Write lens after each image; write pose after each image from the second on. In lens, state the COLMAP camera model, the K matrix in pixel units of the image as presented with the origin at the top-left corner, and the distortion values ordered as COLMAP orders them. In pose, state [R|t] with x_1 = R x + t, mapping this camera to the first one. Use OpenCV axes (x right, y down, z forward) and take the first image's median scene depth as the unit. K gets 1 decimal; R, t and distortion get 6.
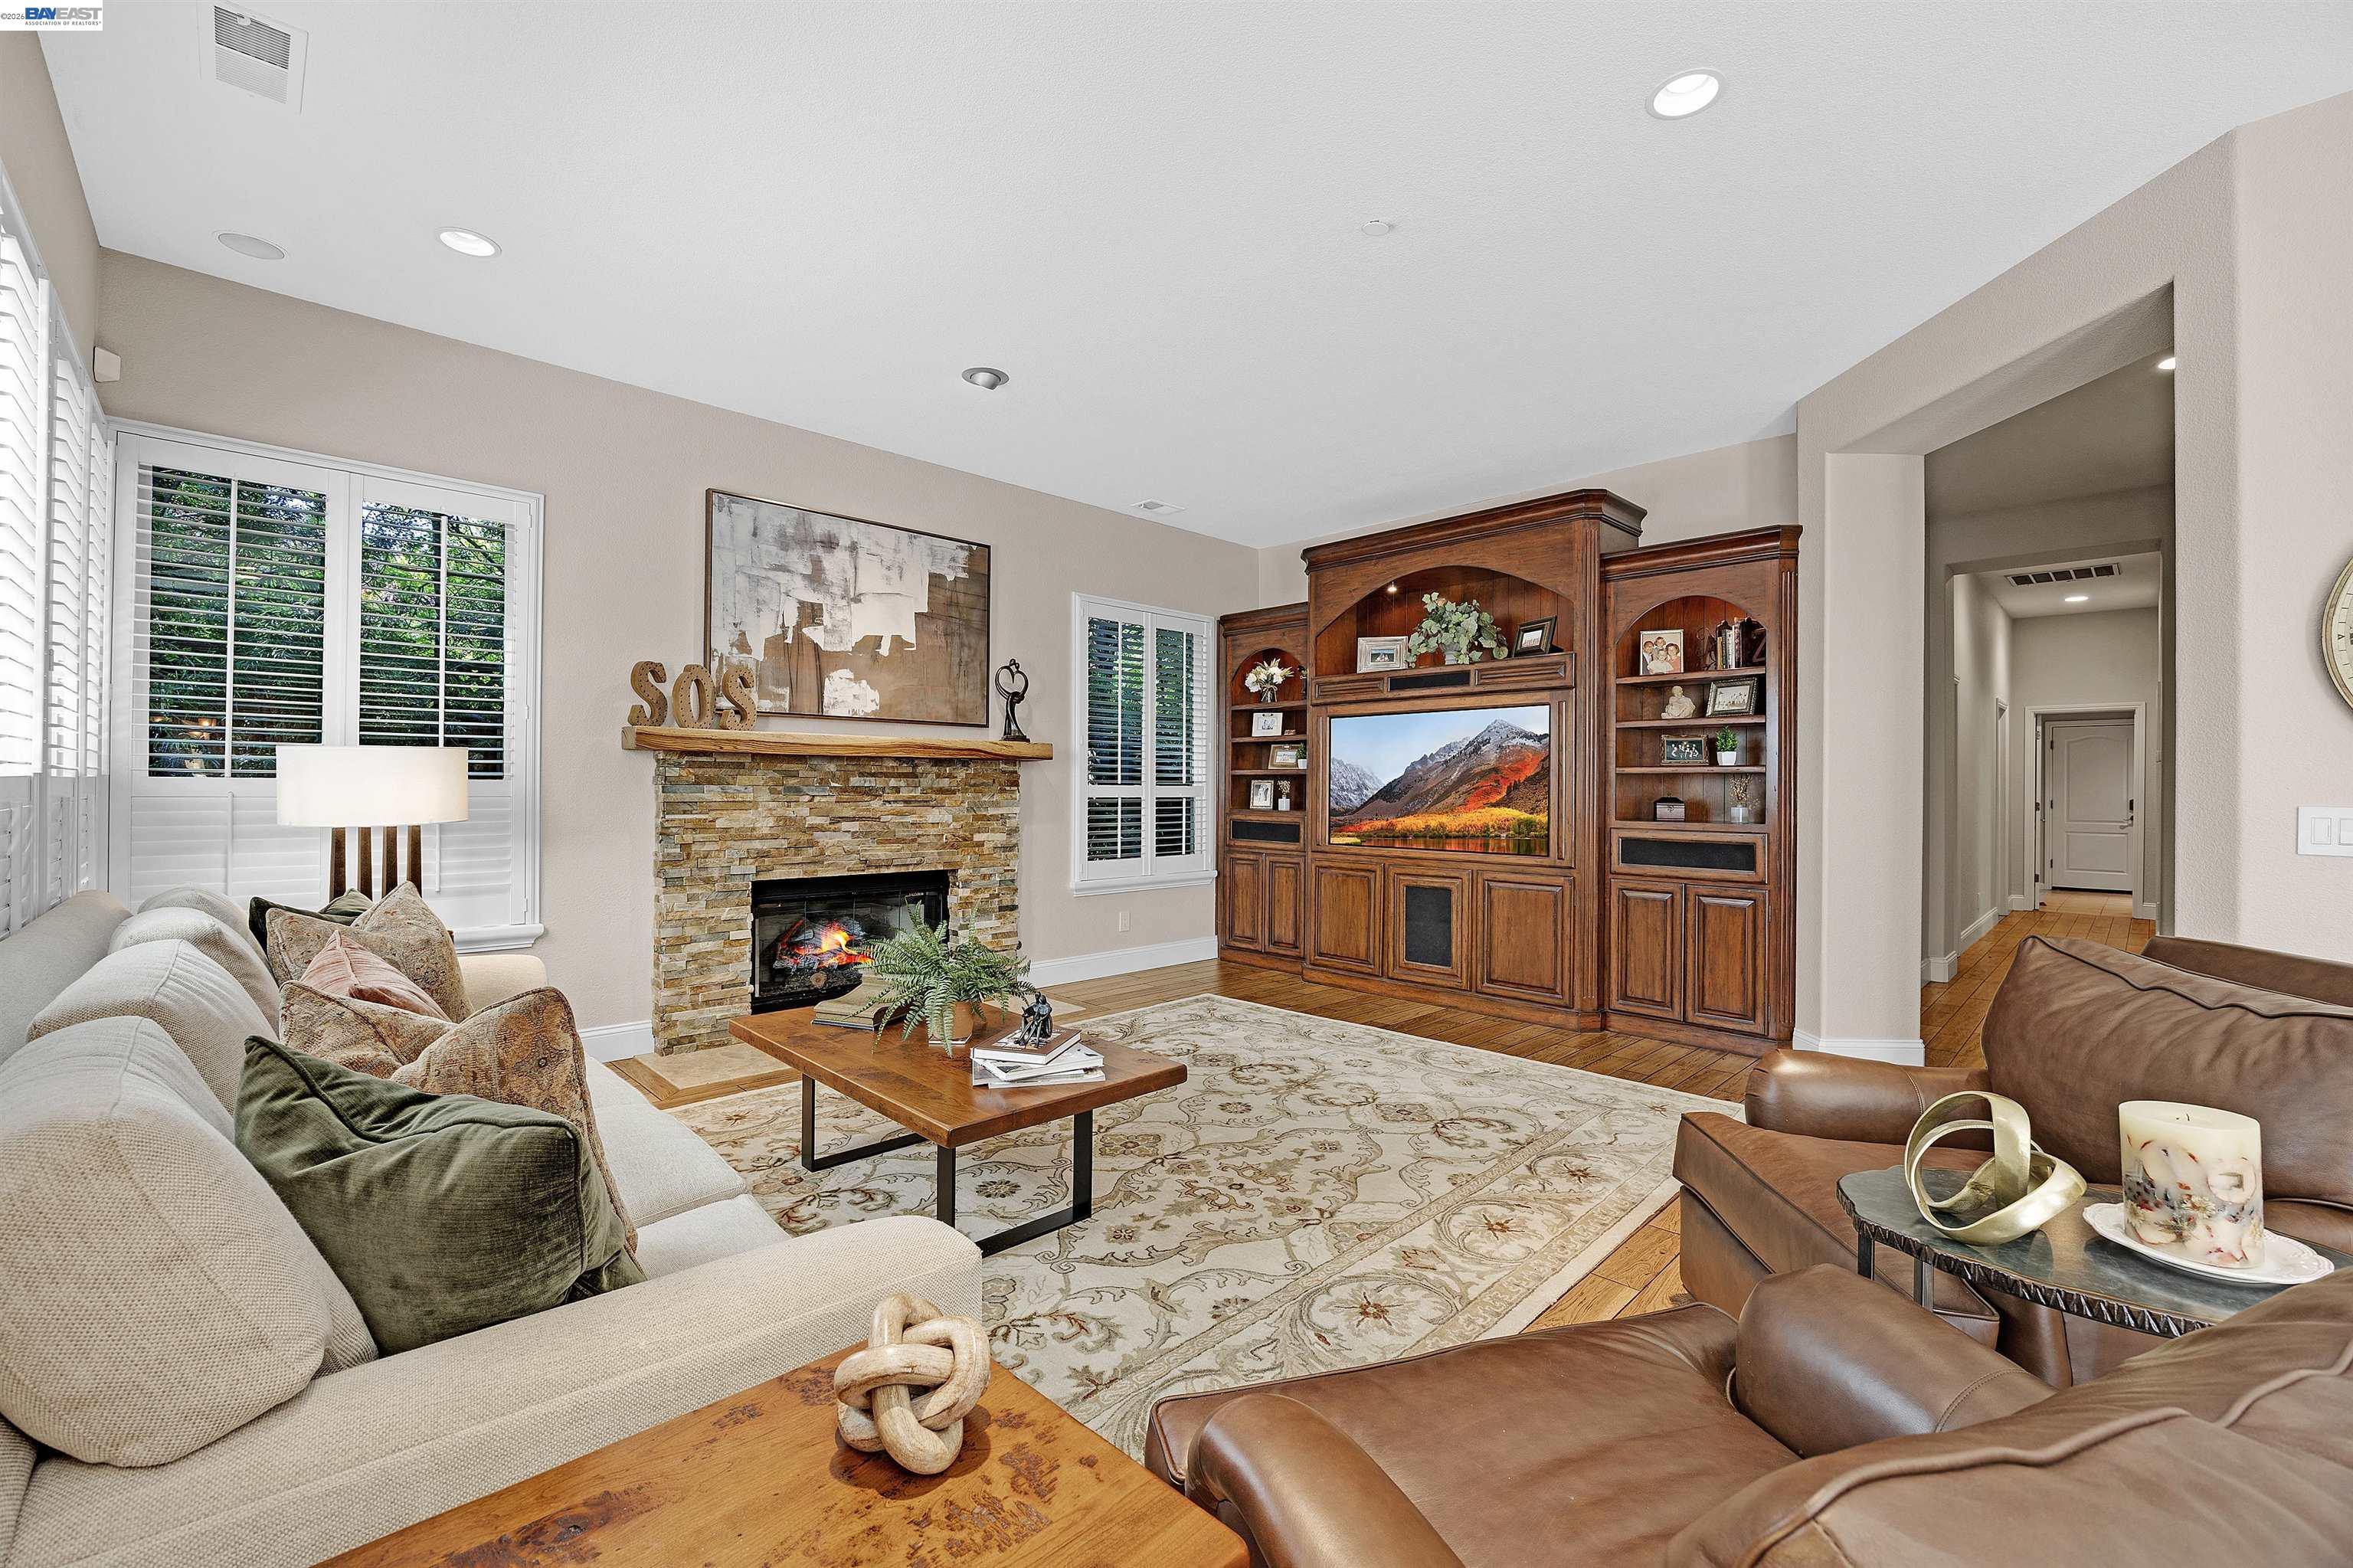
lens RADIAL K [[959.4, 0, 1163.5], [0, 959.4, 787.8], [0, 0, 1]] dist [-0.014397, -0.000143]
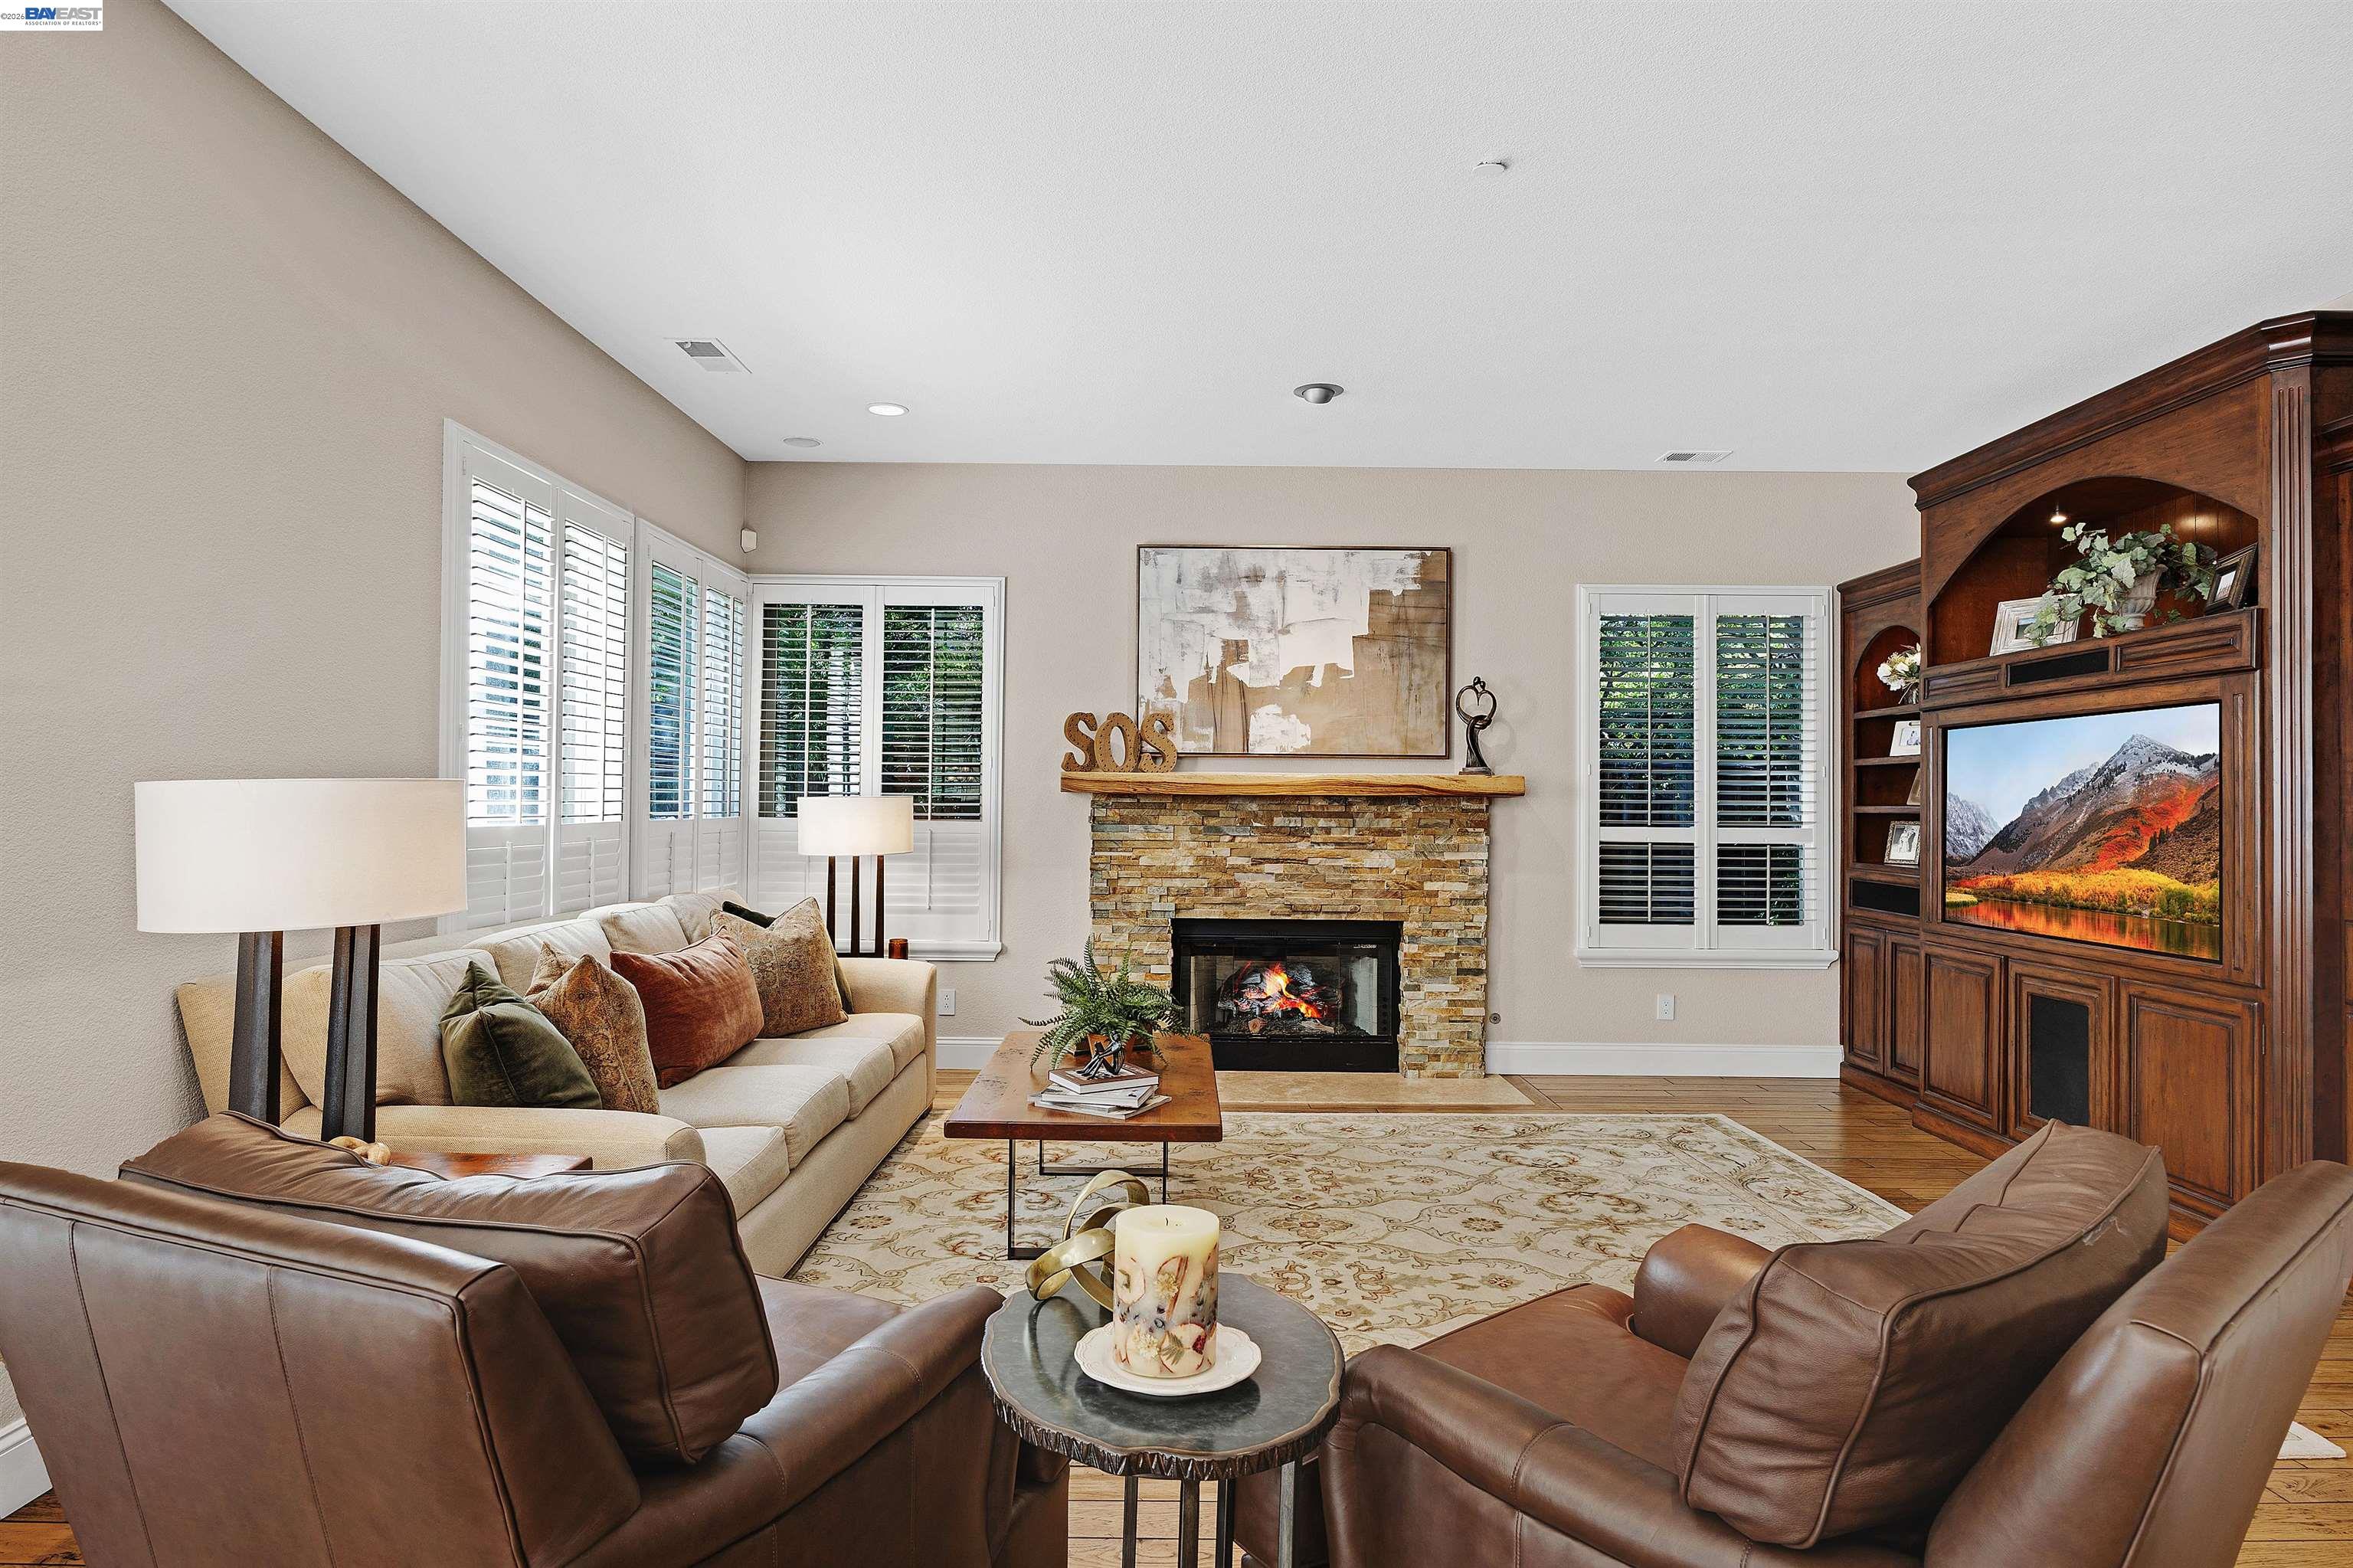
lens RADIAL K [[1261.8, 0, 1181.7], [0, 1261.8, 784.7], [0, 0, 1]] dist [-0.008000, 0.000016]
pose [[0.726429, -0.010552, -0.687161, 0.459078], [-0.006663, 0.999727, -0.022396, -0.014026], [0.687209, 0.020848, 0.726160, 0.017681]]
